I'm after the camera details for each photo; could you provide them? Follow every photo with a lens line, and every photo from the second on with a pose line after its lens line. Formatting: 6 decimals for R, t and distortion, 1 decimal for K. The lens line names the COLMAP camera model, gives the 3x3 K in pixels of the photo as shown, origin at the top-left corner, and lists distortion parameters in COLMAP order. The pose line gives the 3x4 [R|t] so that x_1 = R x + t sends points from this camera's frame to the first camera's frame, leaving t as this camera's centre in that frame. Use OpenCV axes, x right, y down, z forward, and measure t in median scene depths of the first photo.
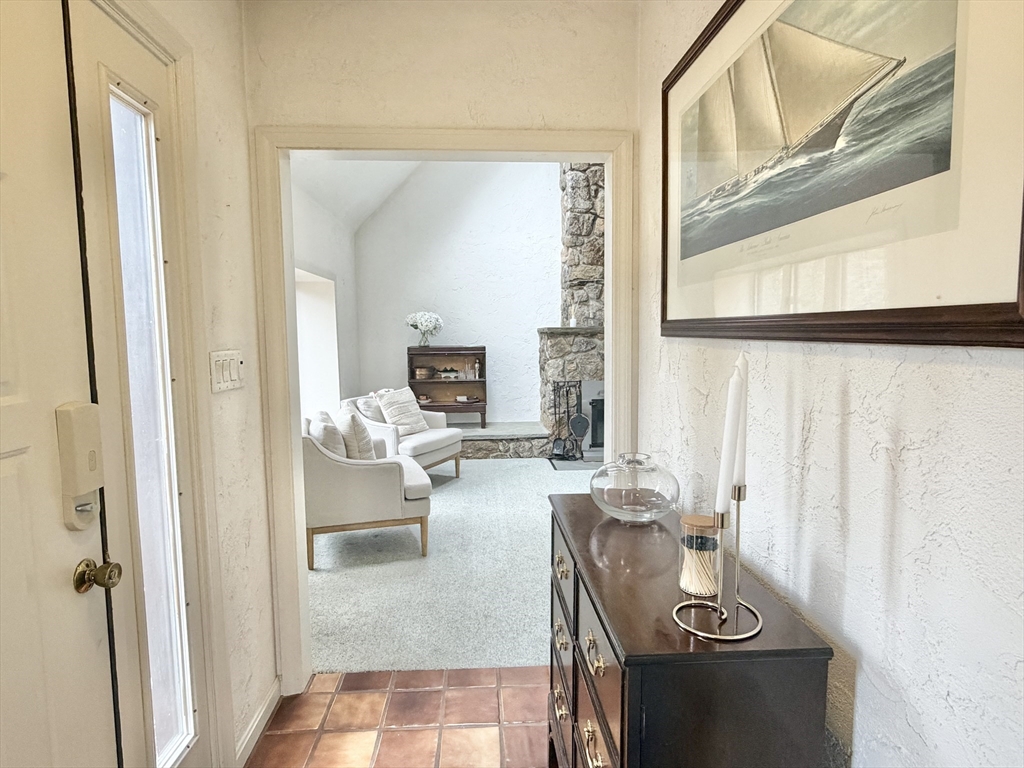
lens RADIAL K [[567.2, 0, 504.2], [0, 567.2, 379.2], [0, 0, 1]] dist [0.000241, 0.001895]
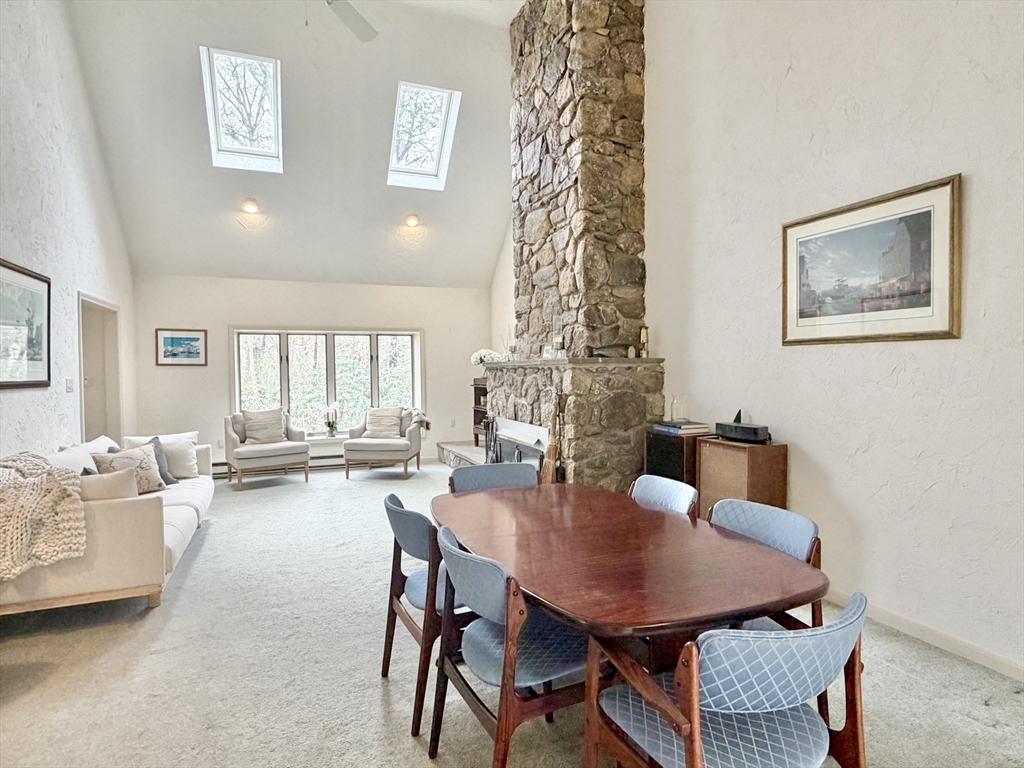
lens RADIAL K [[567.2, 0, 507.5], [0, 567.2, 385.5], [0, 0, 1]] dist [0.000241, 0.001895]
pose [[0.316437, 0.034996, -0.947968, 1.055481], [-0.075962, 0.997045, 0.011451, -0.062736], [0.945567, 0.068386, 0.318161, 0.697841]]
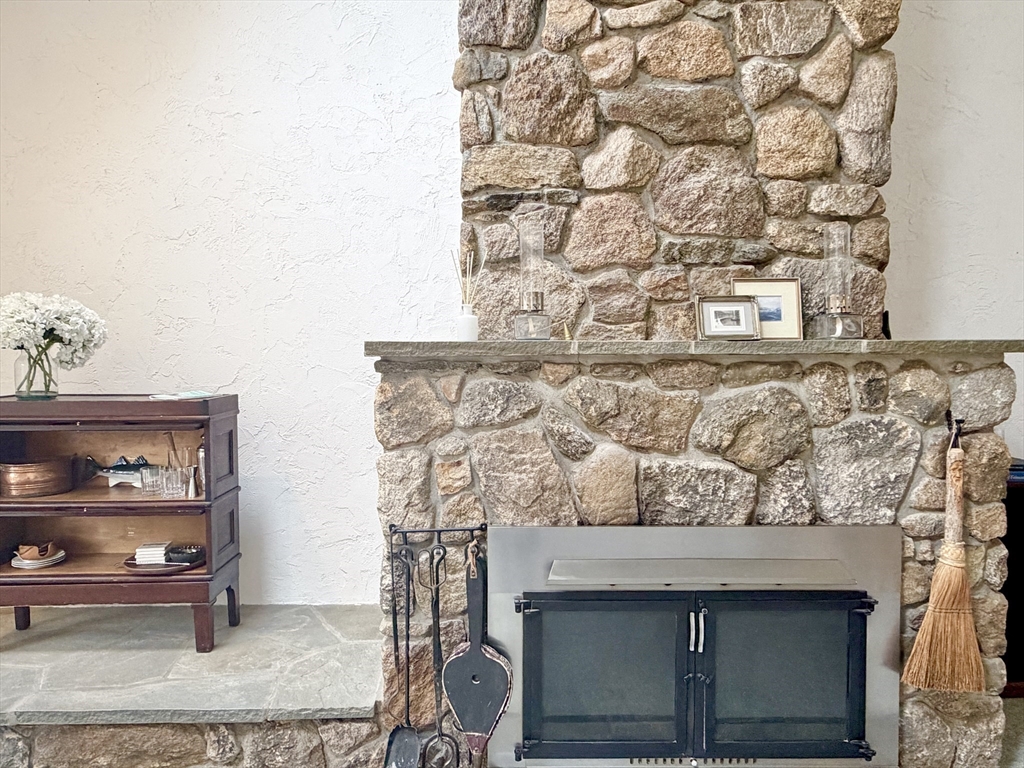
lens RADIAL K [[656.2, 0, 506.9], [0, 656.2, 380.4], [0, 0, 1]] dist [0.000045, -0.000054]
pose [[0.999463, 0.010244, -0.031110, 0.154270], [-0.011680, 0.998857, -0.046344, -0.055657], [0.030599, 0.046682, 0.998441, 0.656717]]
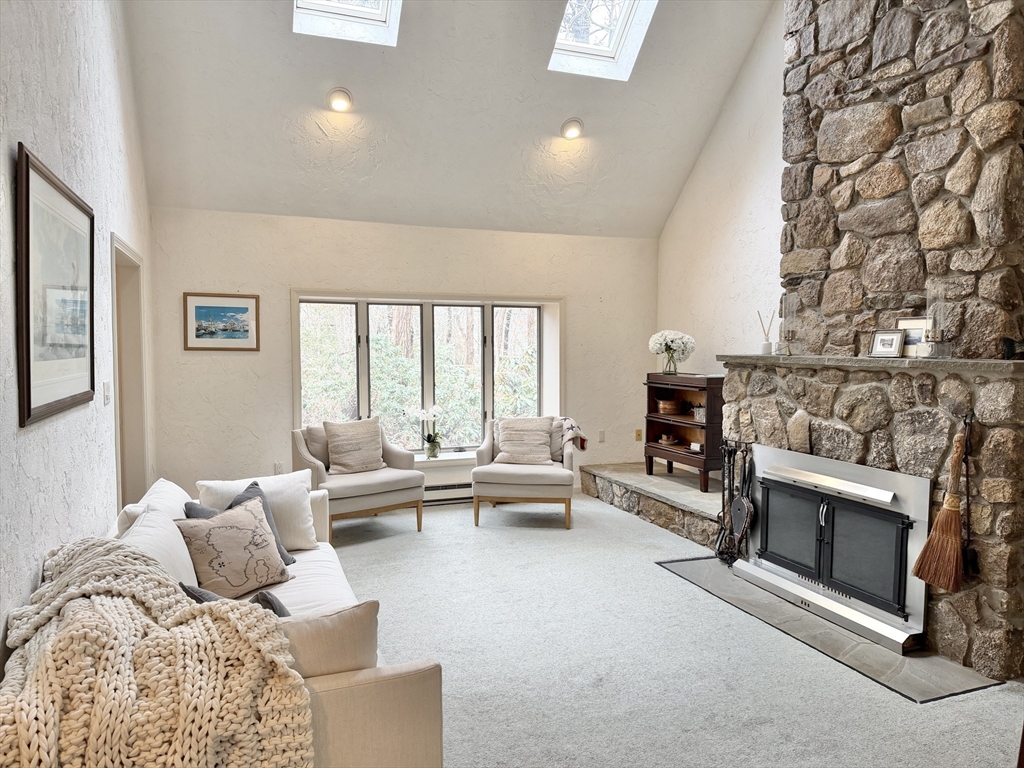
lens RADIAL K [[719.3, 0, 507.7], [0, 719.3, 385.2], [0, 0, 1]] dist [0.043865, -0.043931]
pose [[0.309062, 0.070434, -0.948430, 0.780238], [-0.088466, 0.995059, 0.045068, -0.070096], [0.946918, 0.069975, 0.313766, 0.497100]]
